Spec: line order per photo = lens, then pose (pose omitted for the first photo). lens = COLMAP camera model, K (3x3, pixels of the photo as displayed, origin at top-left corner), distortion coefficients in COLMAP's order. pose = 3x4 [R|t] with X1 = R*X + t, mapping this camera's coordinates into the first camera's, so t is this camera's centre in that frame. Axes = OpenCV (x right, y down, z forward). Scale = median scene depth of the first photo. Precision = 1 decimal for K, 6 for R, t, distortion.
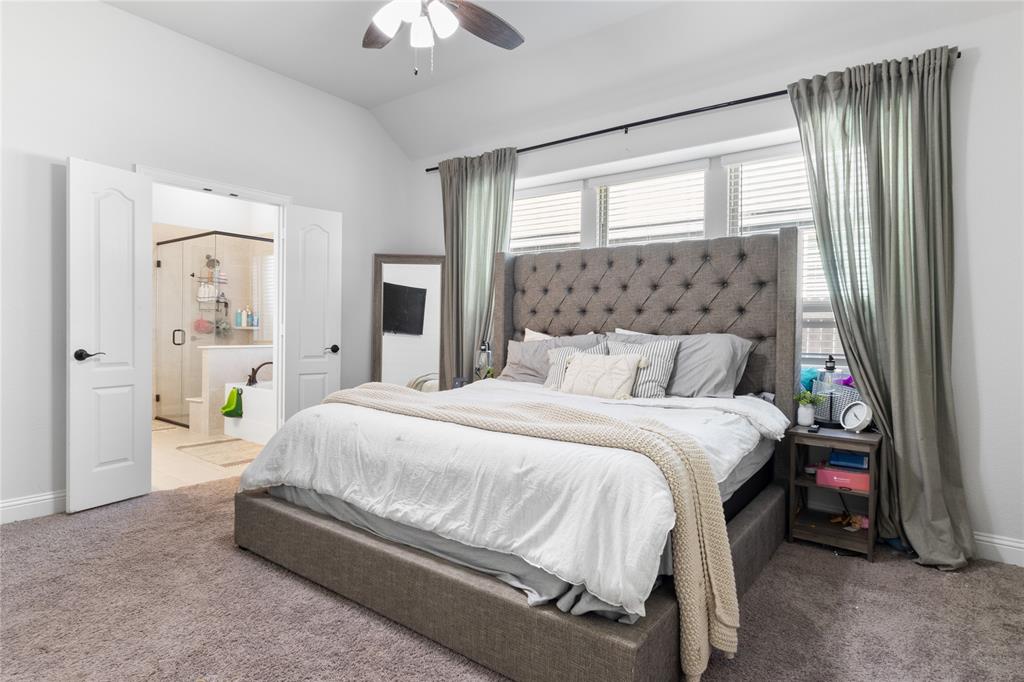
lens RADIAL K [[554.2, 0, 513.9], [0, 554.2, 334.7], [0, 0, 1]] dist [0.002311, -0.000667]
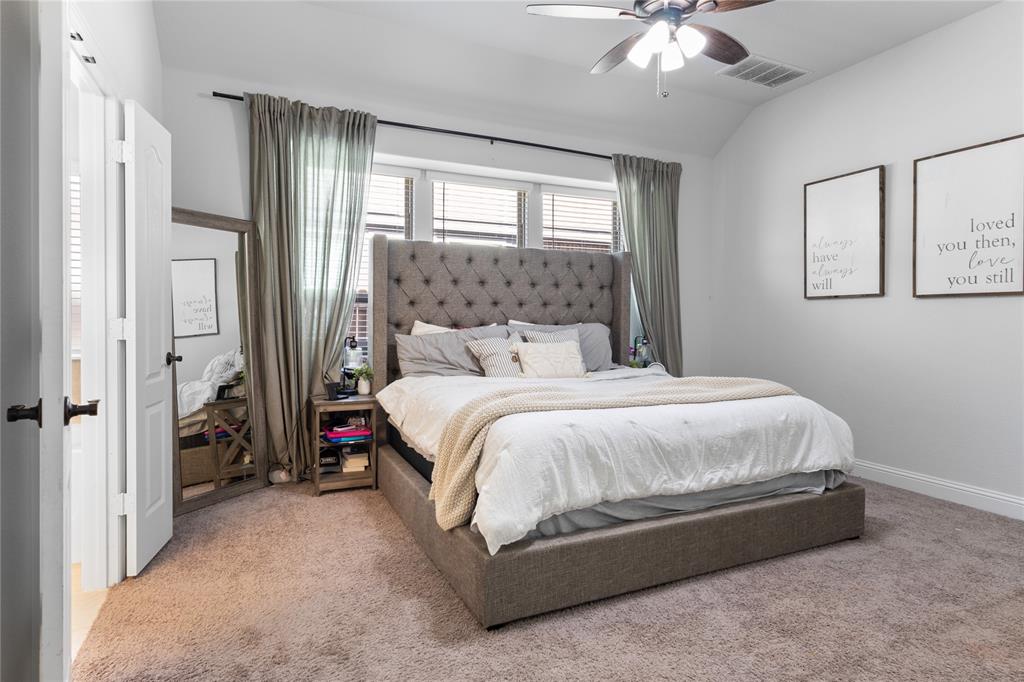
lens RADIAL K [[564.4, 0, 515.5], [0, 564.4, 323.1], [0, 0, 1]] dist [0.002040, -0.001308]
pose [[0.465783, -0.019430, 0.884685, -0.866503], [0.012396, 0.999804, 0.015432, -0.023422], [-0.884812, 0.003778, 0.465933, 0.479353]]
